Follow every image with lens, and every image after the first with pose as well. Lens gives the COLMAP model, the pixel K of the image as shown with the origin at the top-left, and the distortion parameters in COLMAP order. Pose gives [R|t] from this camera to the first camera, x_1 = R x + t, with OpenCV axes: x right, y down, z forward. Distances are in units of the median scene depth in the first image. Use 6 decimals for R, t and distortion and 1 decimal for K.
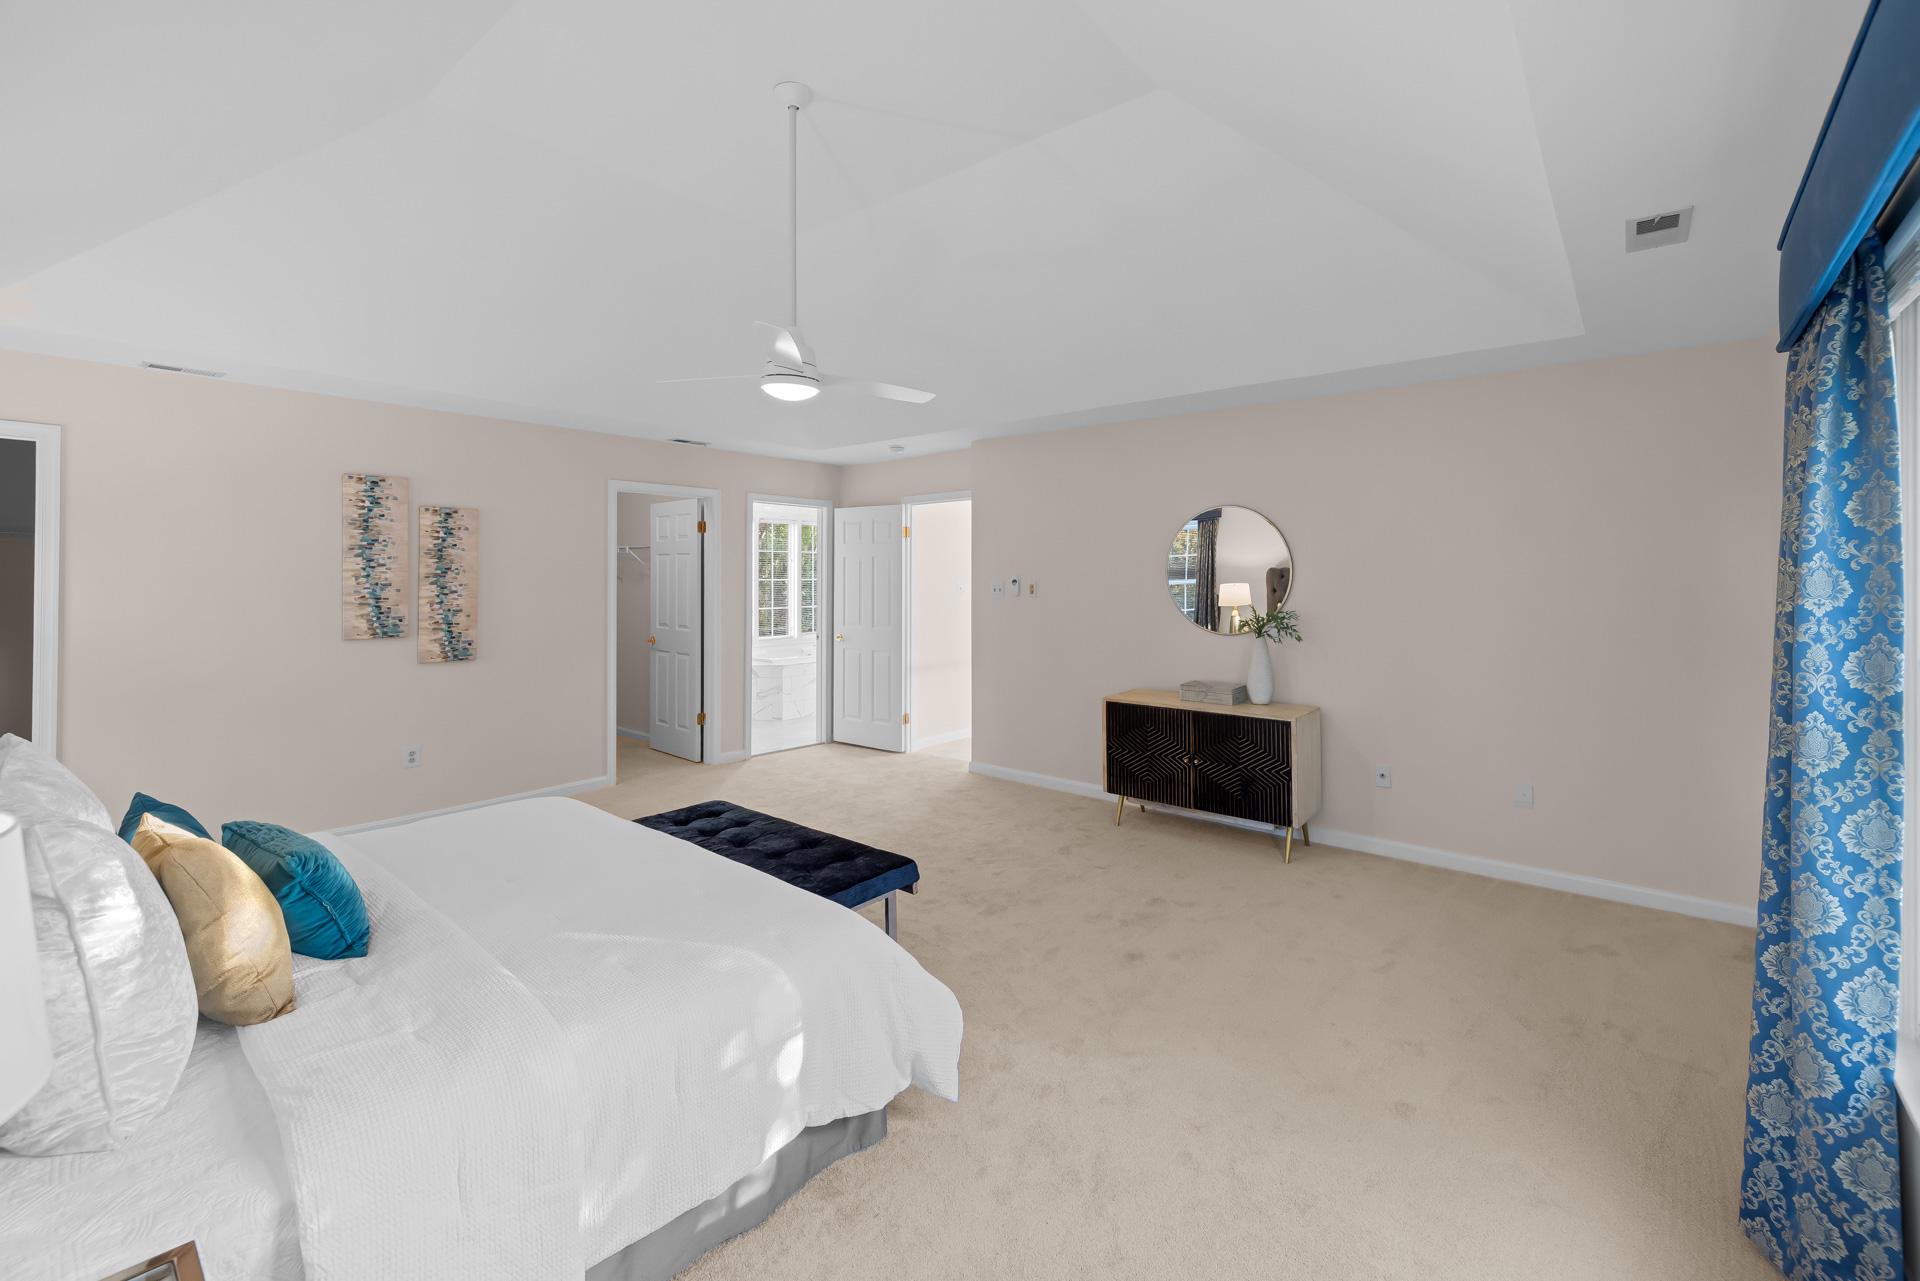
lens RADIAL K [[822.3, 0, 971.1], [0, 822.3, 568.0], [0, 0, 1]] dist [0.003521, -0.001487]
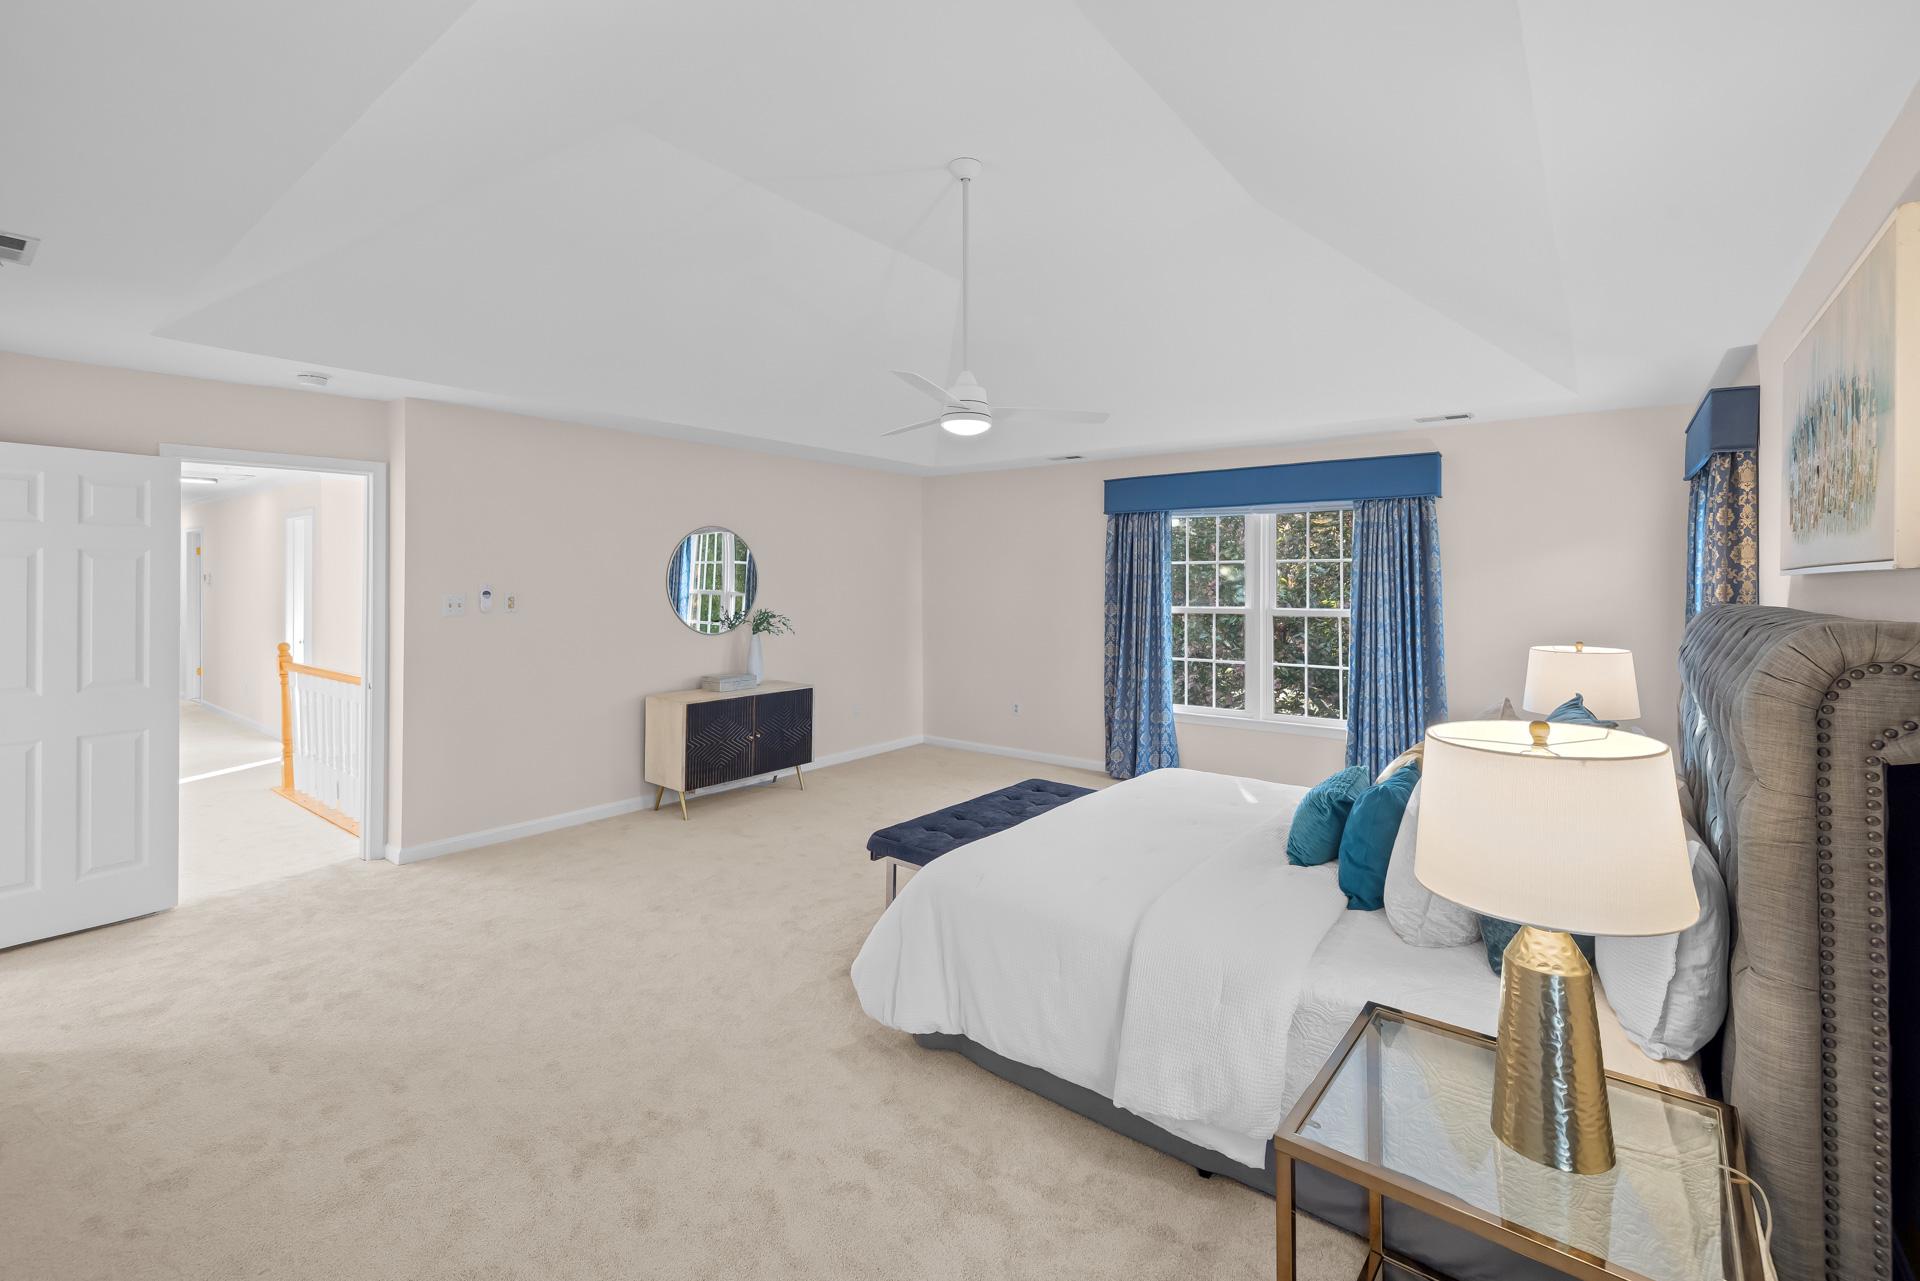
lens RADIAL K [[822.3, 0, 972.2], [0, 822.3, 581.2], [0, 0, 1]] dist [0.003521, -0.001487]
pose [[-0.035558, 0.003652, 0.999361, -0.827451], [-0.005420, 0.999978, -0.003848, 0.006098], [-0.999353, -0.005554, -0.035538, 0.617382]]
